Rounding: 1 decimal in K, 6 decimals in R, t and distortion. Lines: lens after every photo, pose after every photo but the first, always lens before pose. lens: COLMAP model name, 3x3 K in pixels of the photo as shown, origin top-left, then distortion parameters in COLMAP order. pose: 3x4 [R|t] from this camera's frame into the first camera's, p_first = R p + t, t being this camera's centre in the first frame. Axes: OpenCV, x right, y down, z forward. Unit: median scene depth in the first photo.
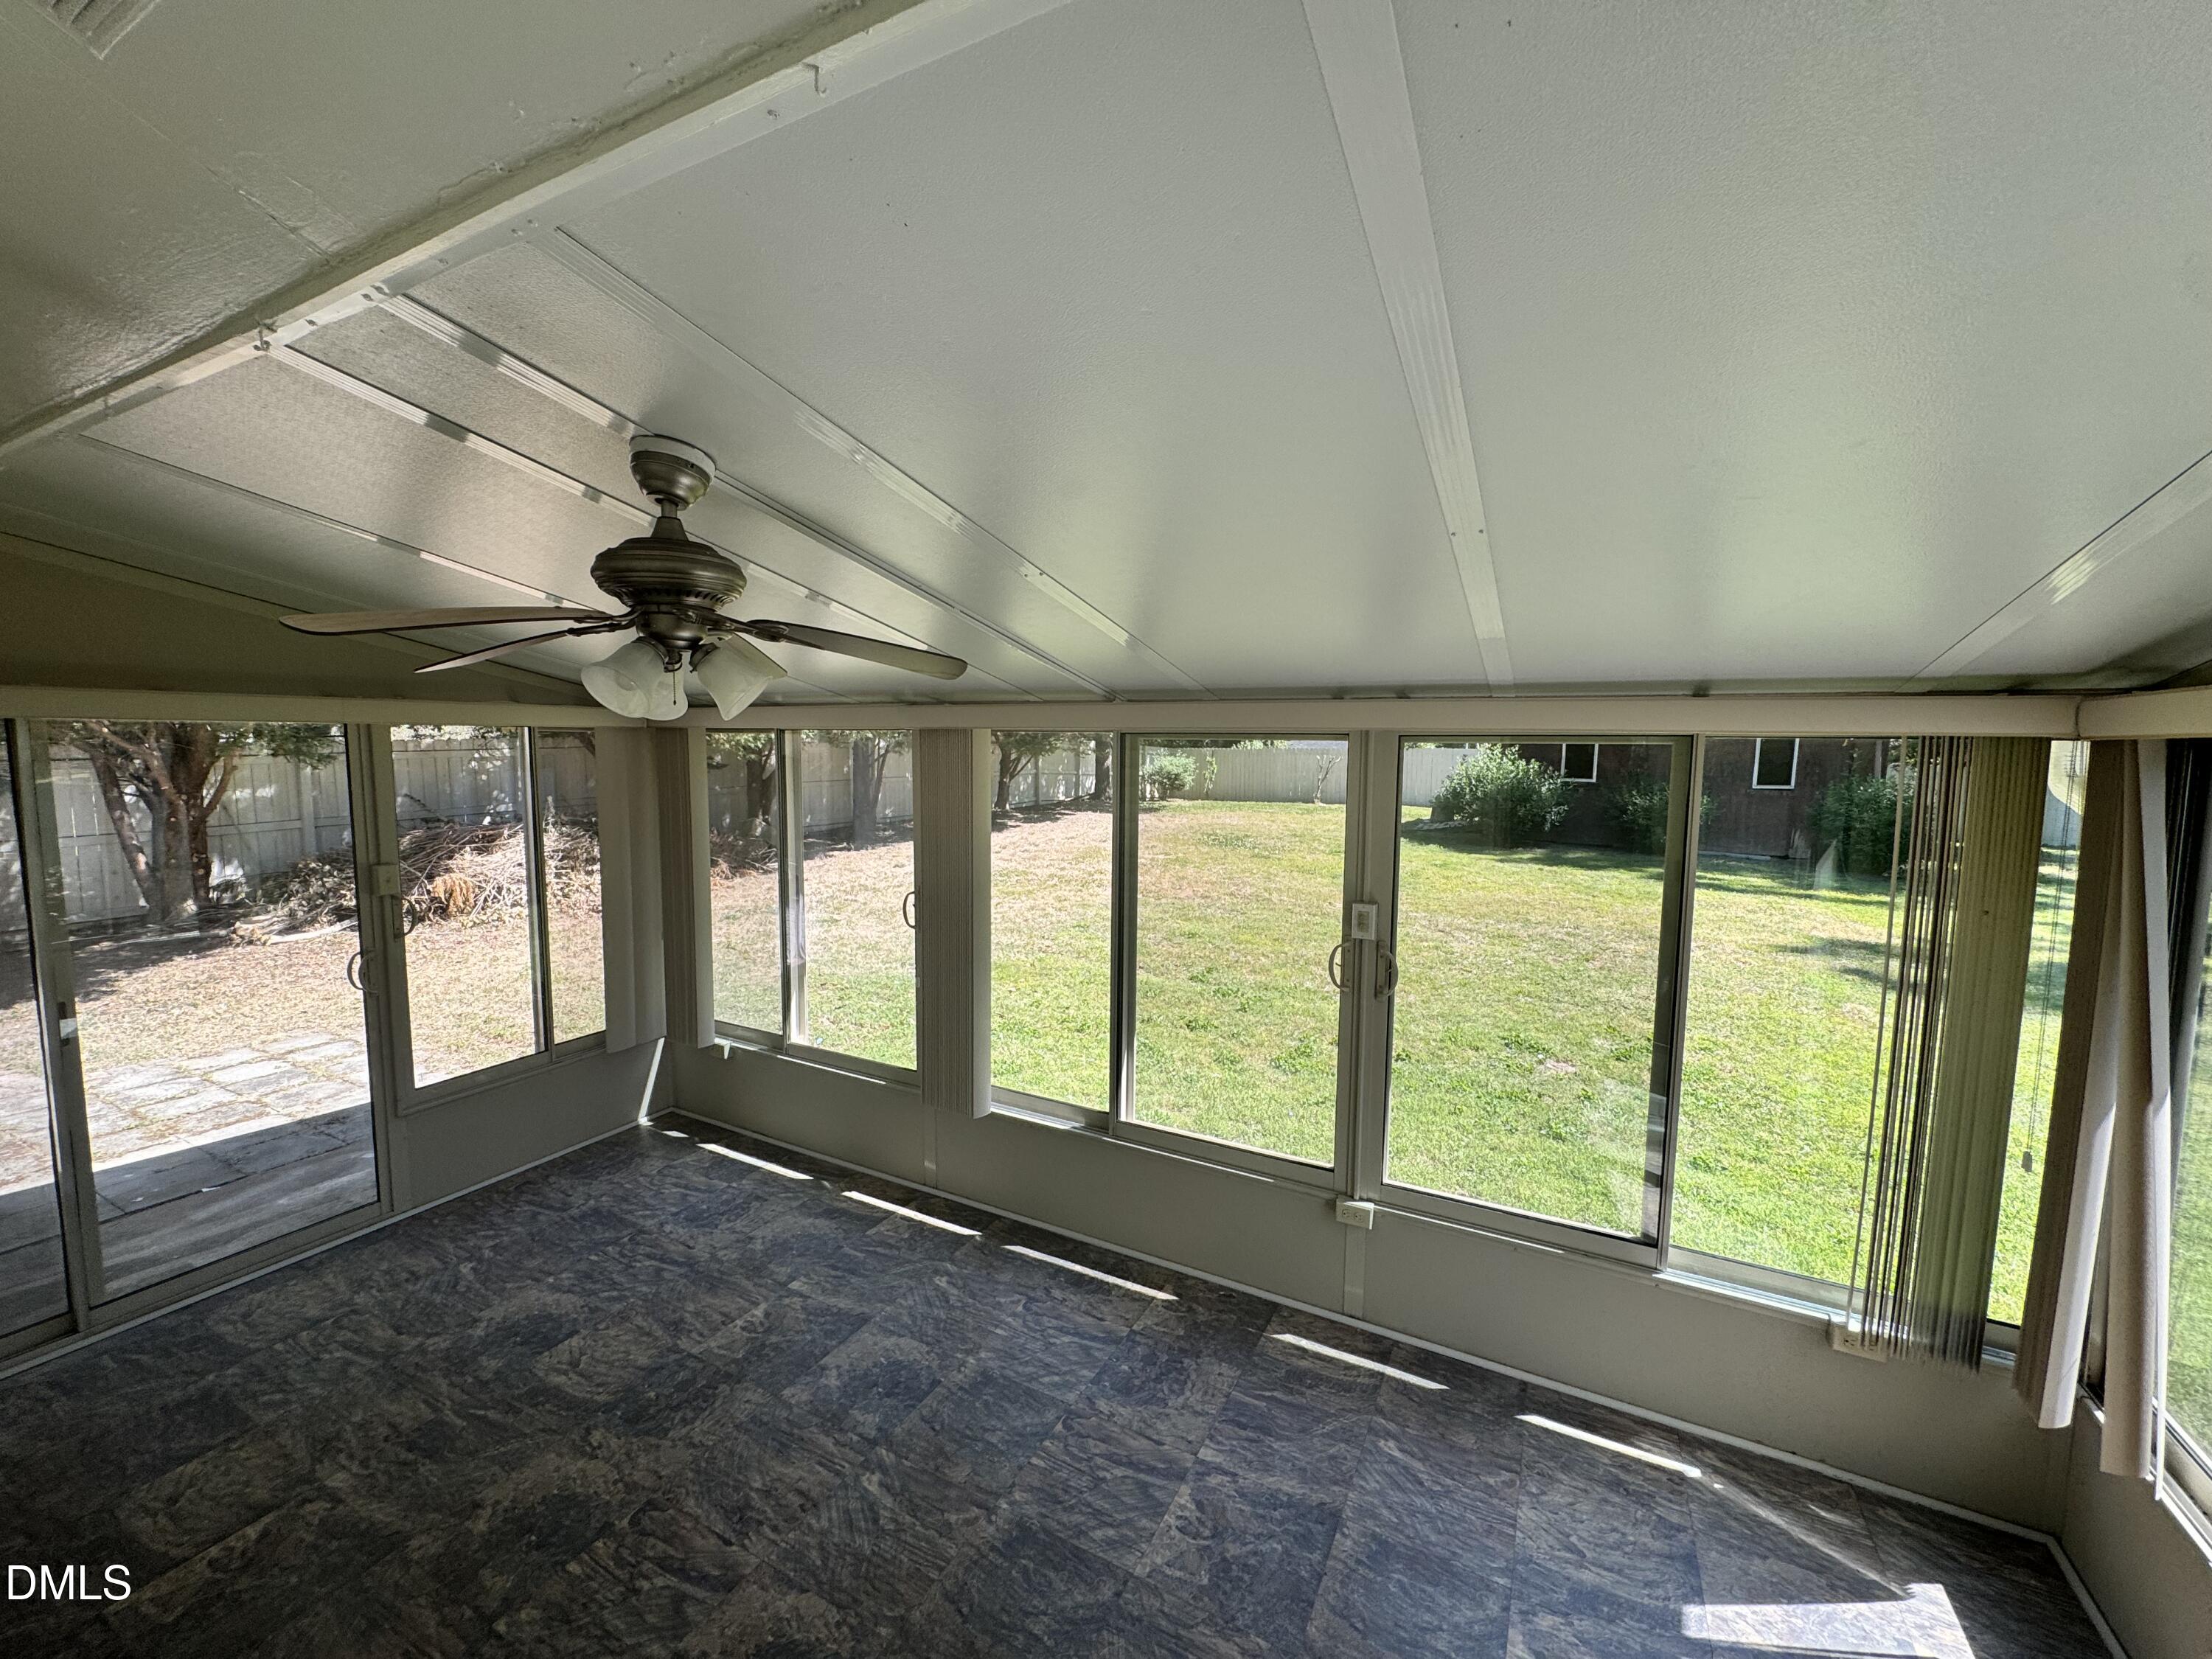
lens RADIAL K [[886.7, 0, 1106.0], [0, 886.7, 829.5], [0, 0, 1]] dist [-0.000312, 0.000015]
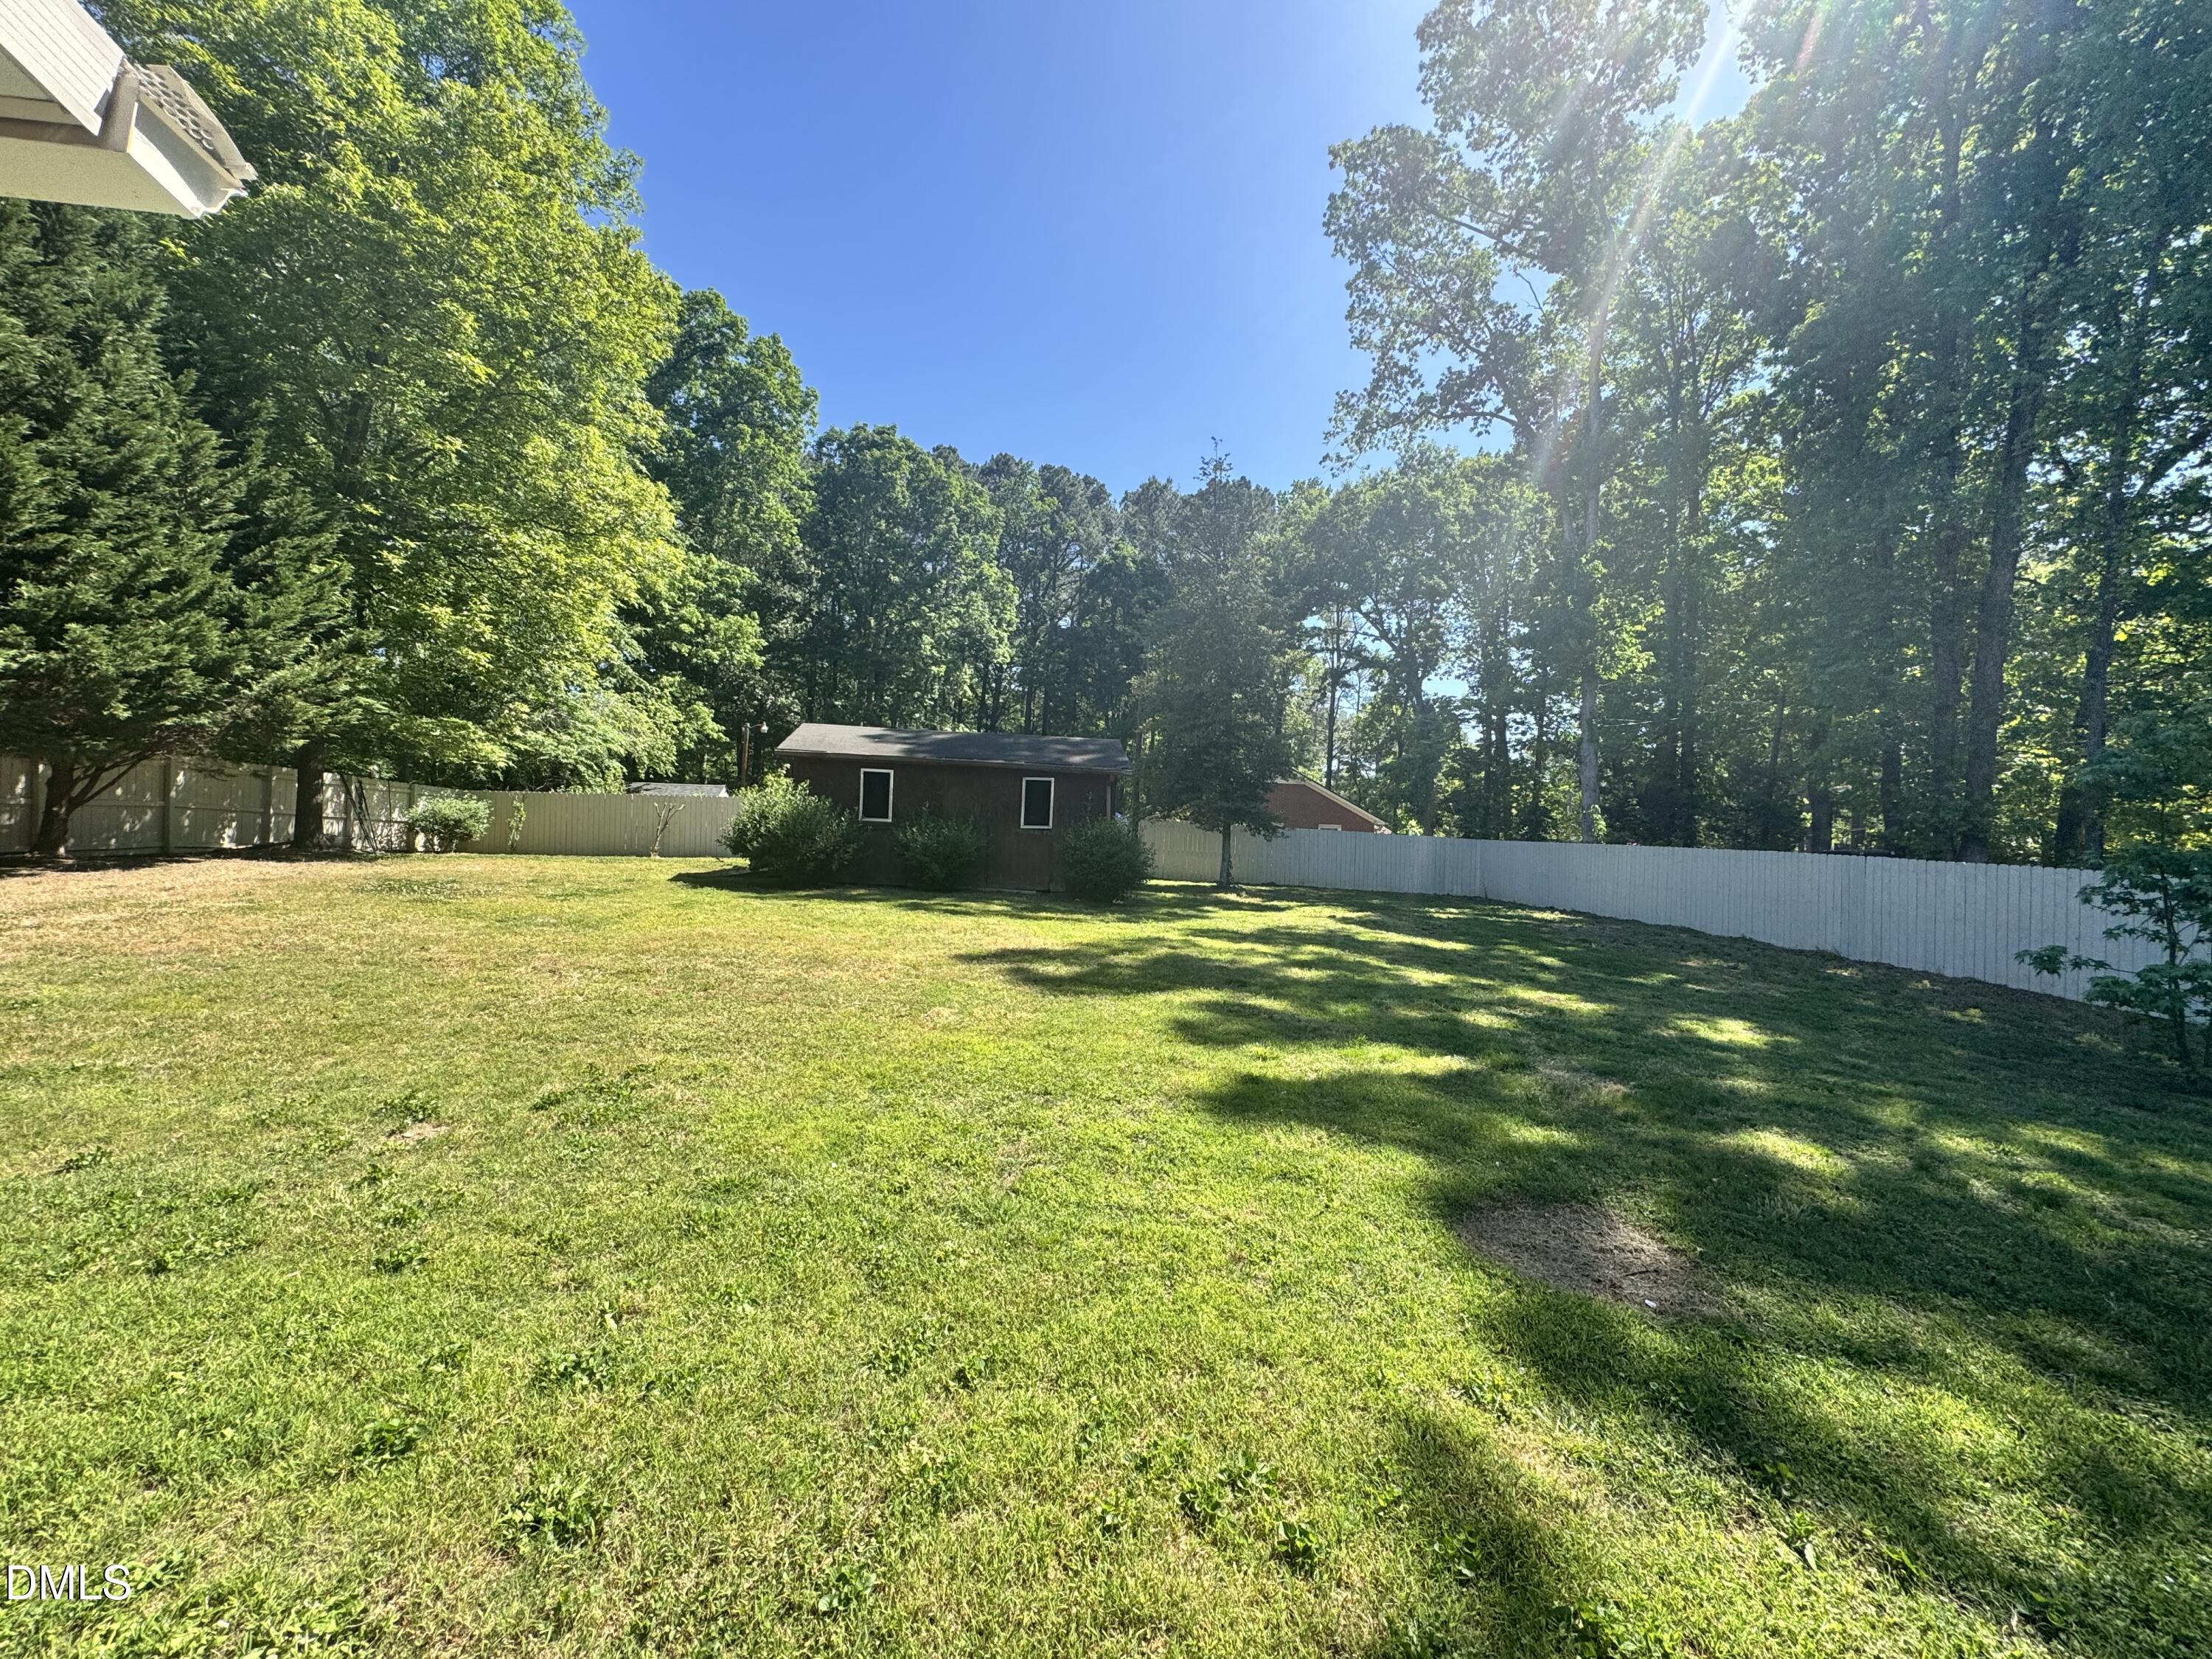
lens RADIAL K [[886.7, 0, 1106.0], [0, 886.7, 829.5], [0, 0, 1]] dist [-0.000312, 0.000015]
pose [[0.829206, 0.018355, 0.558642, 0.173047], [0.028516, 0.996770, -0.075078, 0.031538], [-0.558215, 0.078186, 0.826004, 0.040969]]
